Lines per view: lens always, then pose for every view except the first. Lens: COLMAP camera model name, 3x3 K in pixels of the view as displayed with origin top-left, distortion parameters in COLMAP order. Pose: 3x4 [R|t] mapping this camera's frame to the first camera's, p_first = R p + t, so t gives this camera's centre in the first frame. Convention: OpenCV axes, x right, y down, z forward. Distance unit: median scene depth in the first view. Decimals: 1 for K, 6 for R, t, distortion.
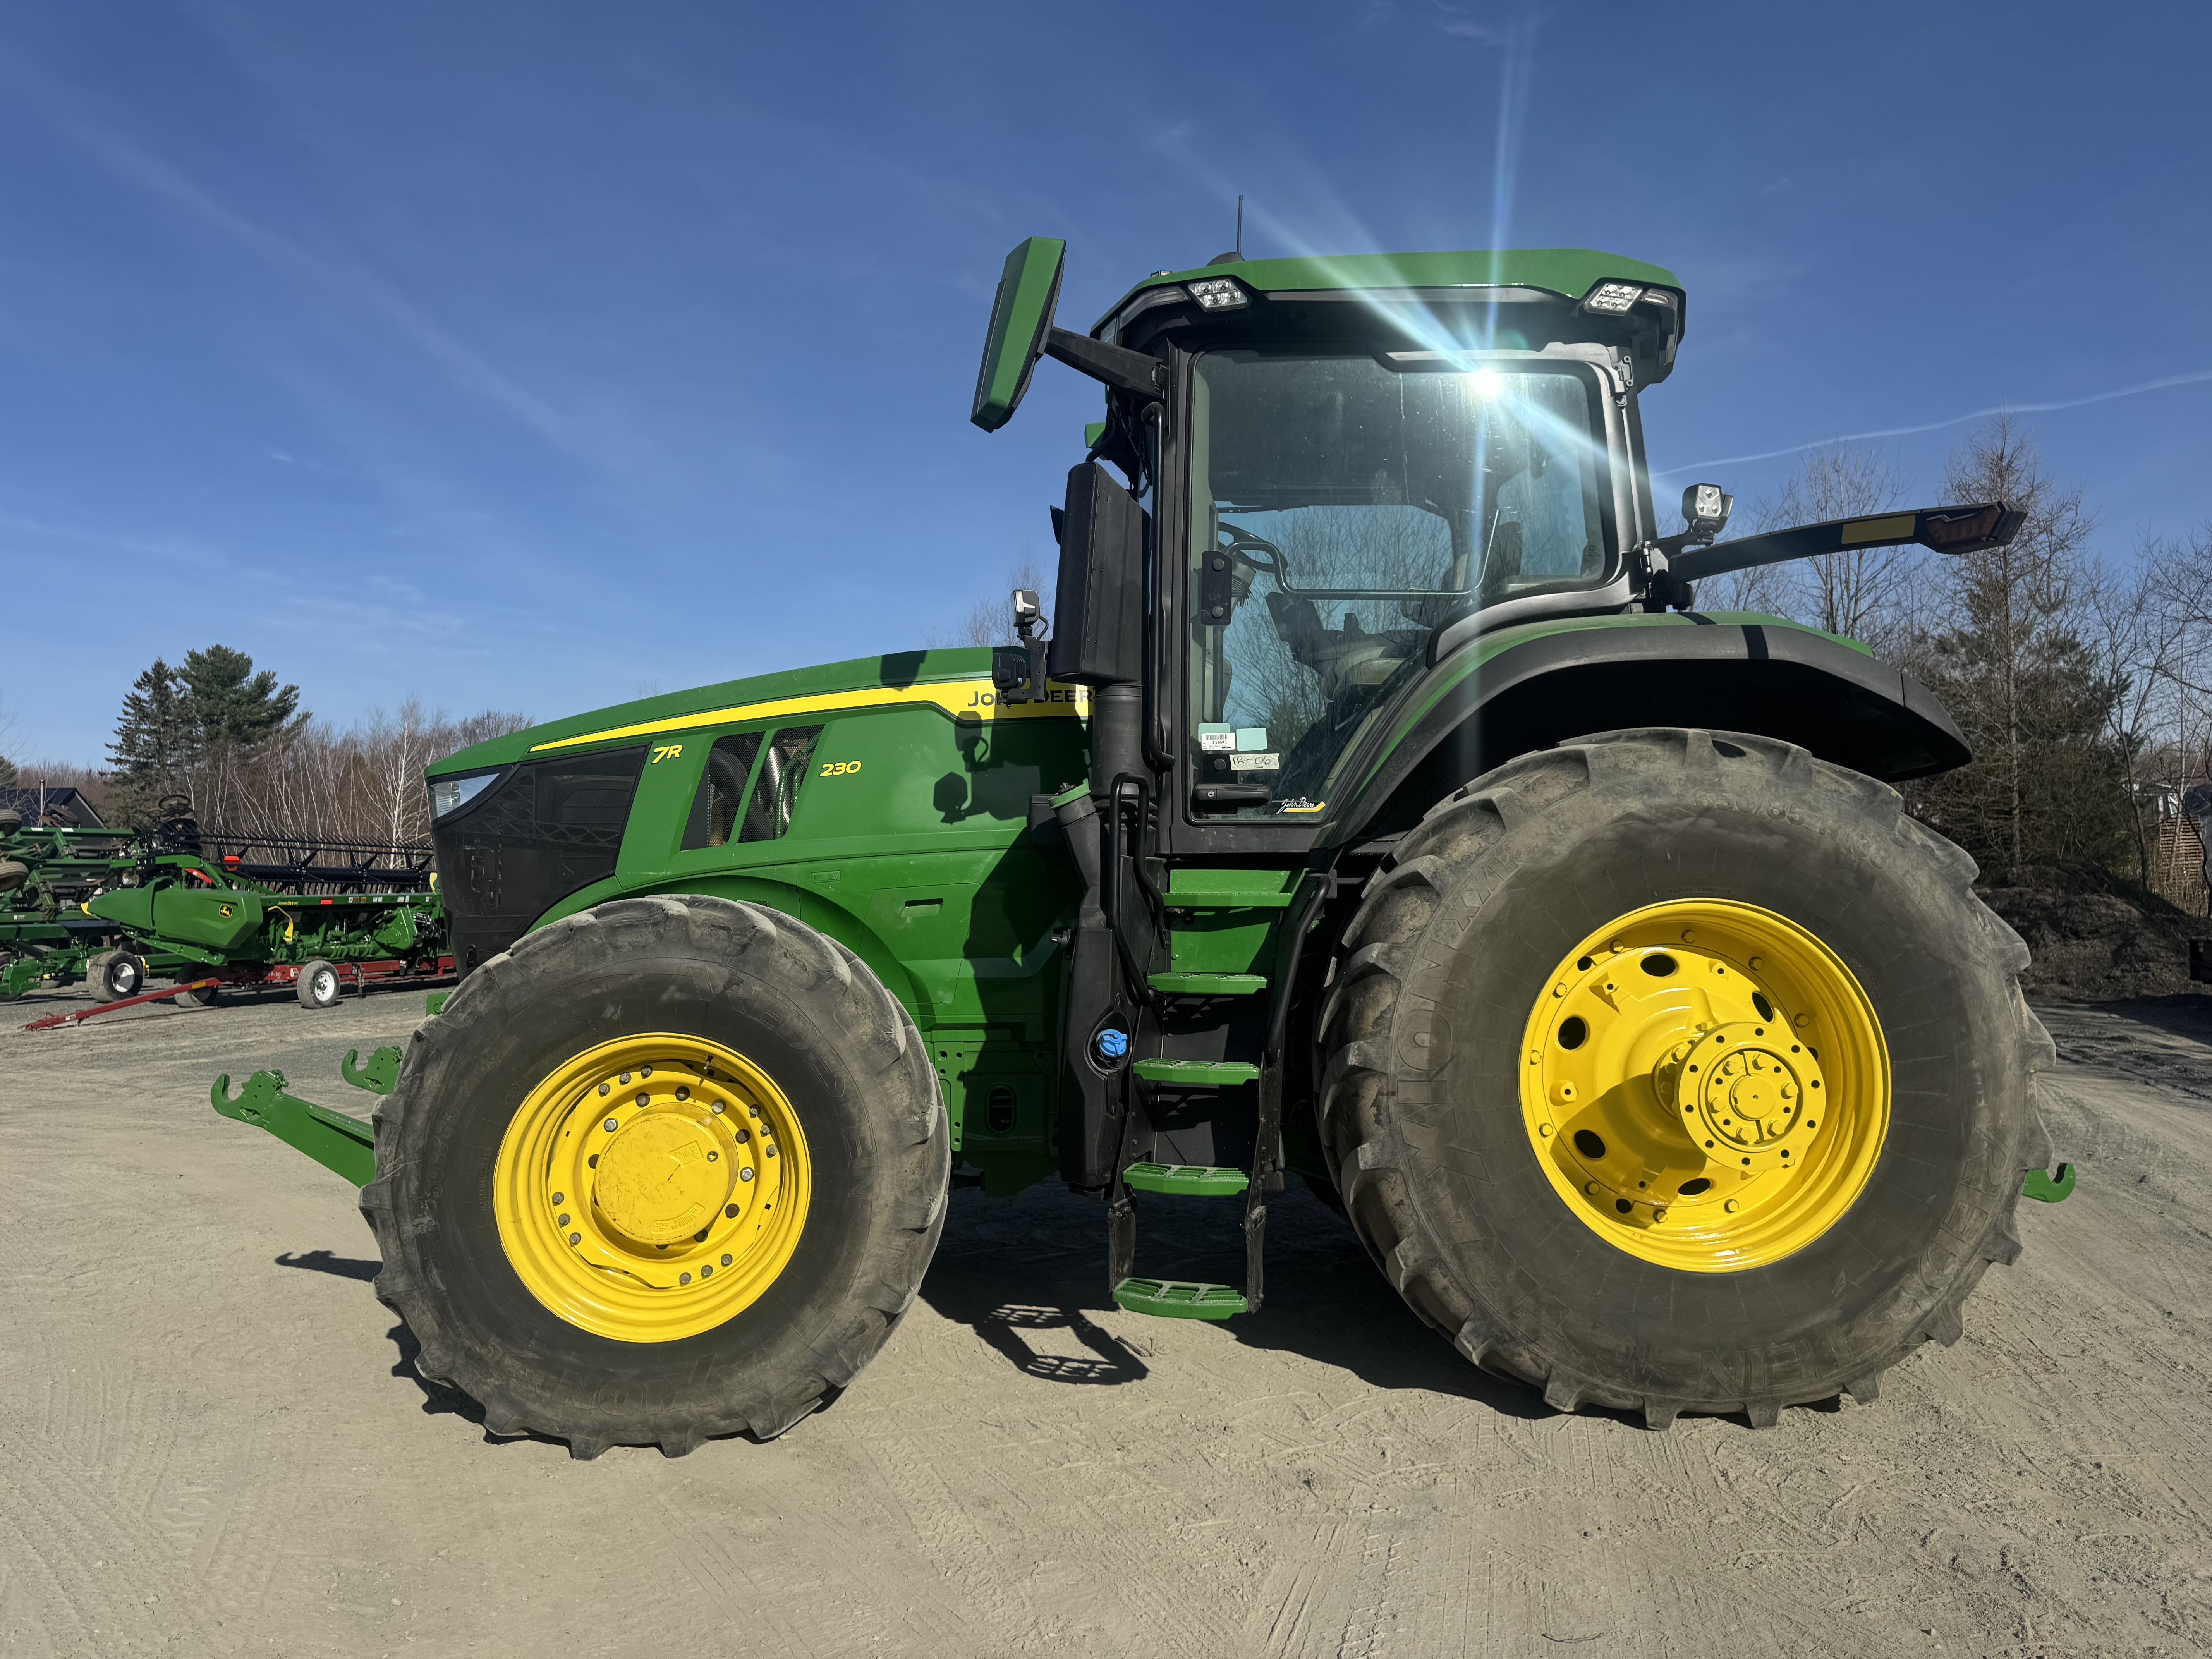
lens RADIAL K [[1610.5, 0, 1110.0], [0, 1610.5, 835.1], [0, 0, 1]] dist [0.022971, -0.012712]
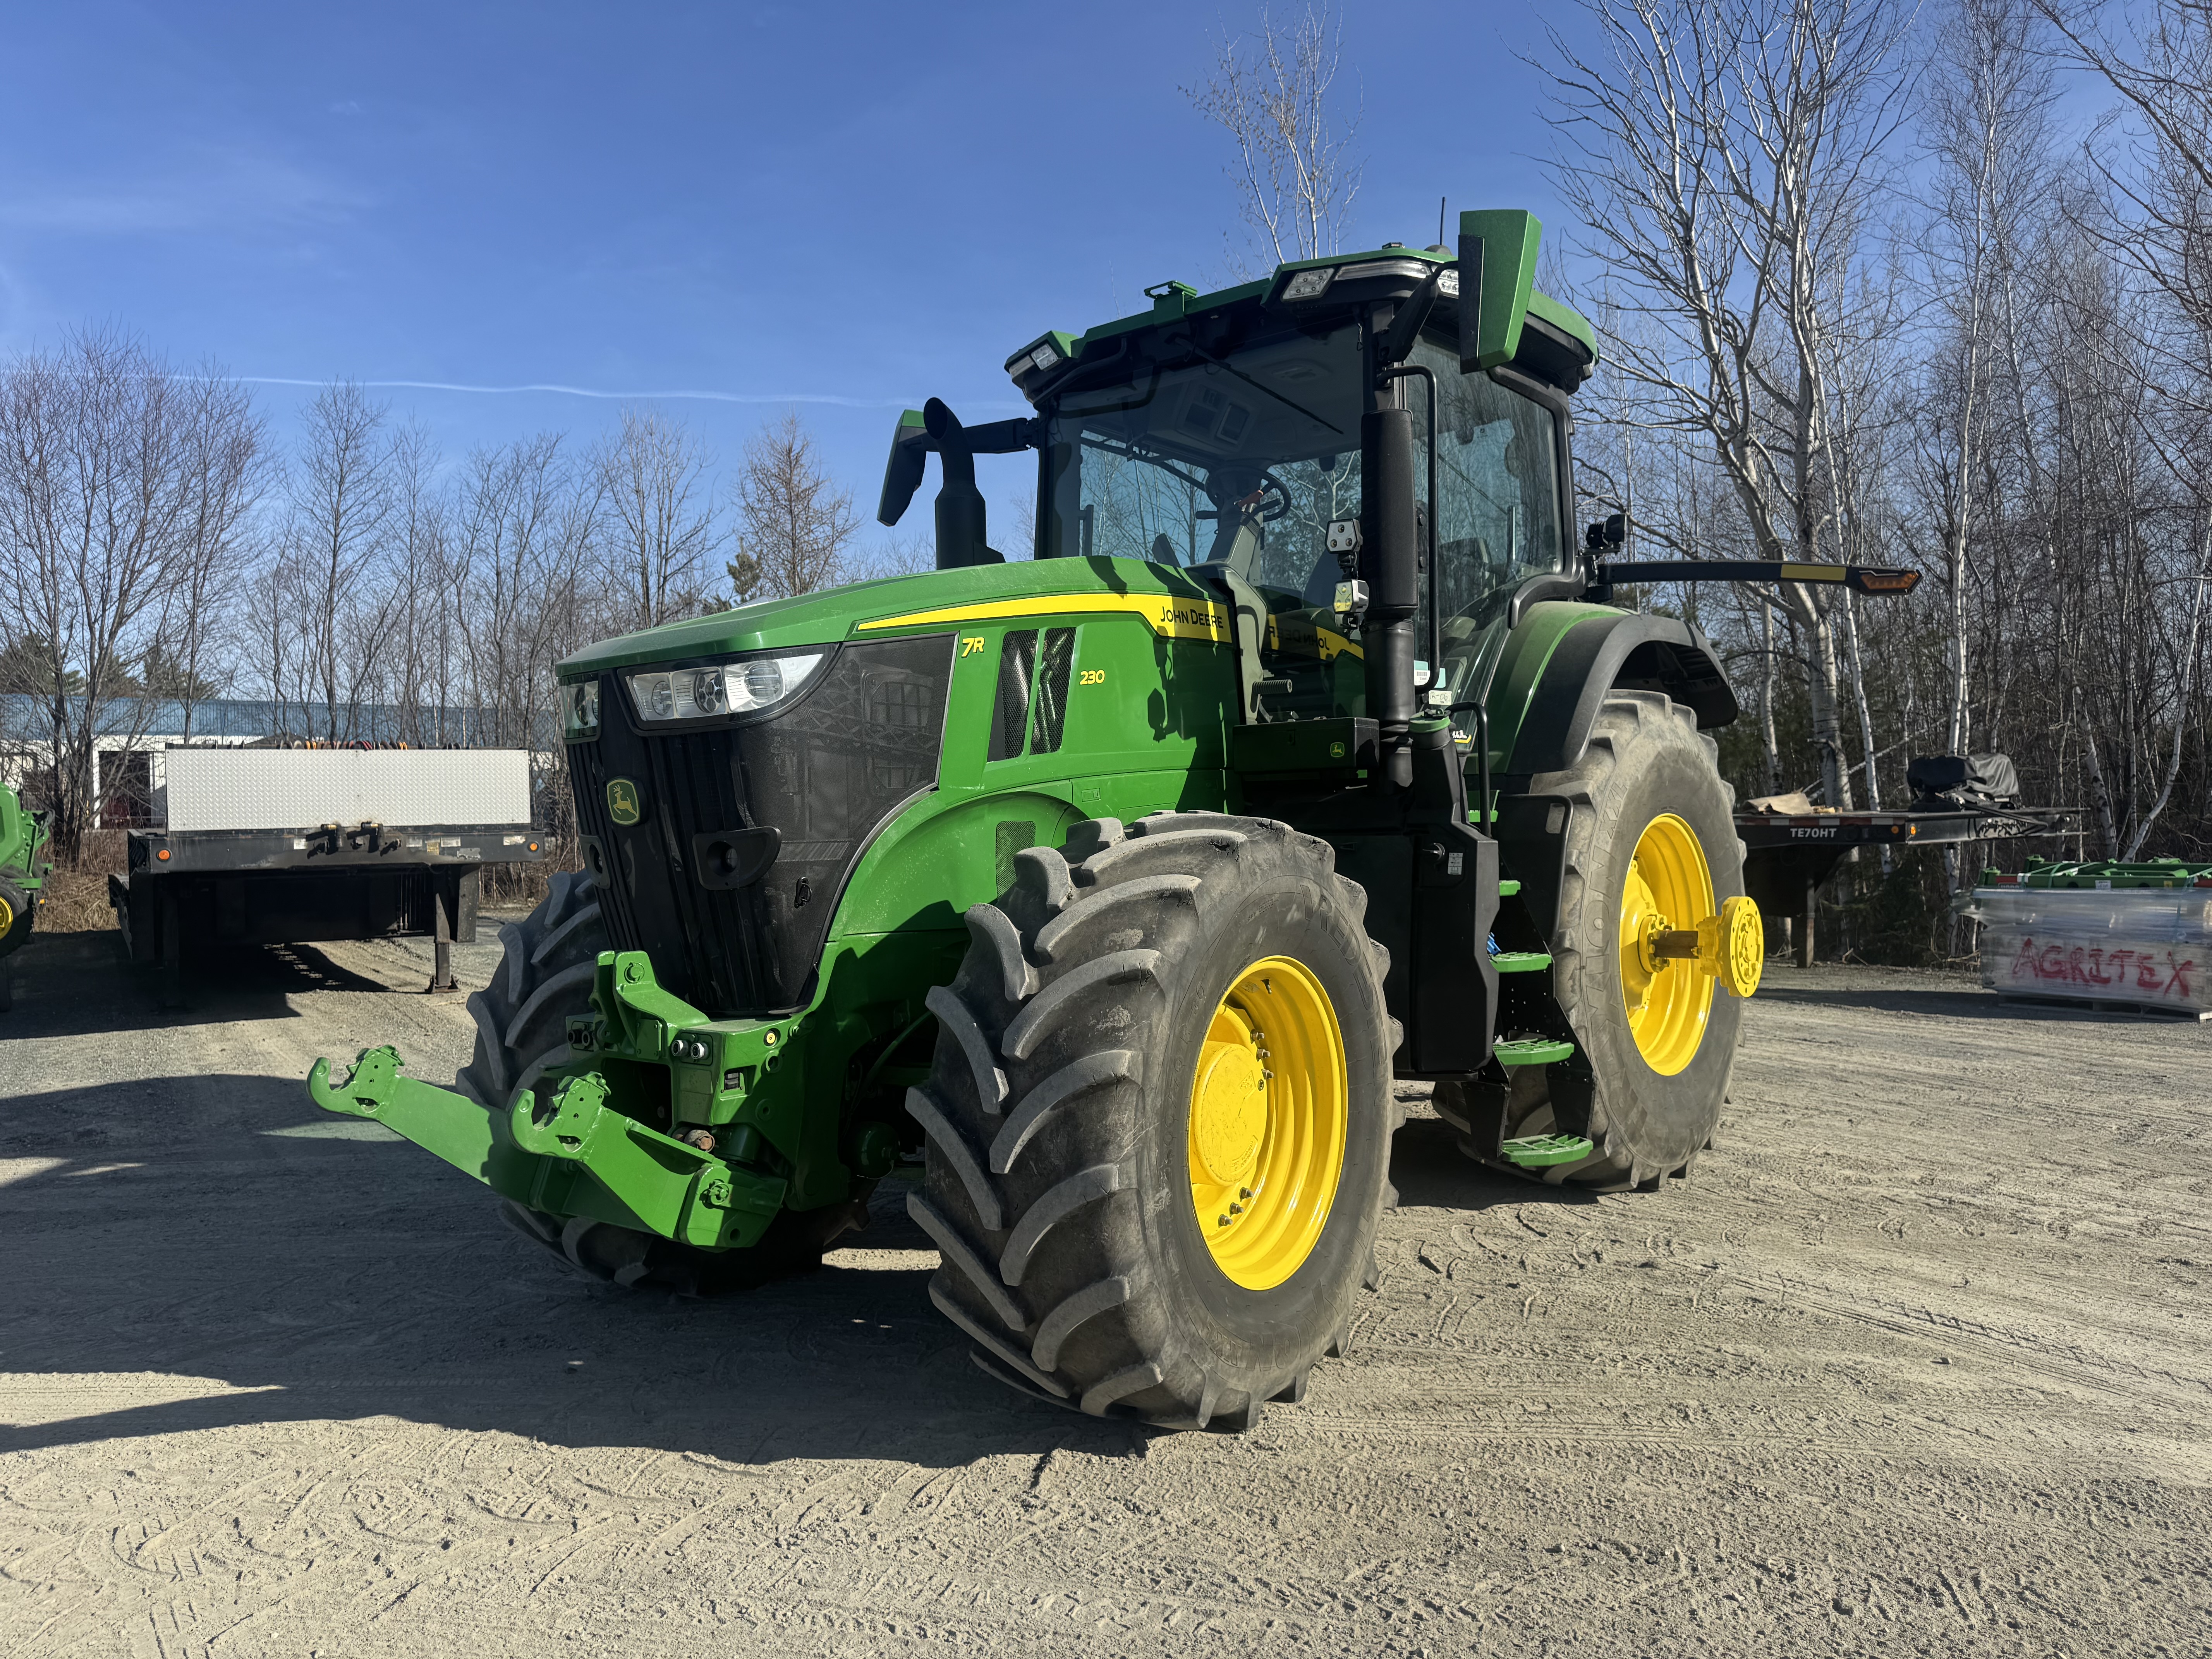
lens RADIAL K [[1610.5, 0, 1110.5], [0, 1610.5, 829.8], [0, 0, 1]] dist [0.022971, -0.012712]
pose [[0.643956, -0.004913, 0.765046, -0.869093], [-0.018422, 0.999590, 0.021925, 0.025899], [-0.764840, -0.028213, 0.643602, 0.395246]]
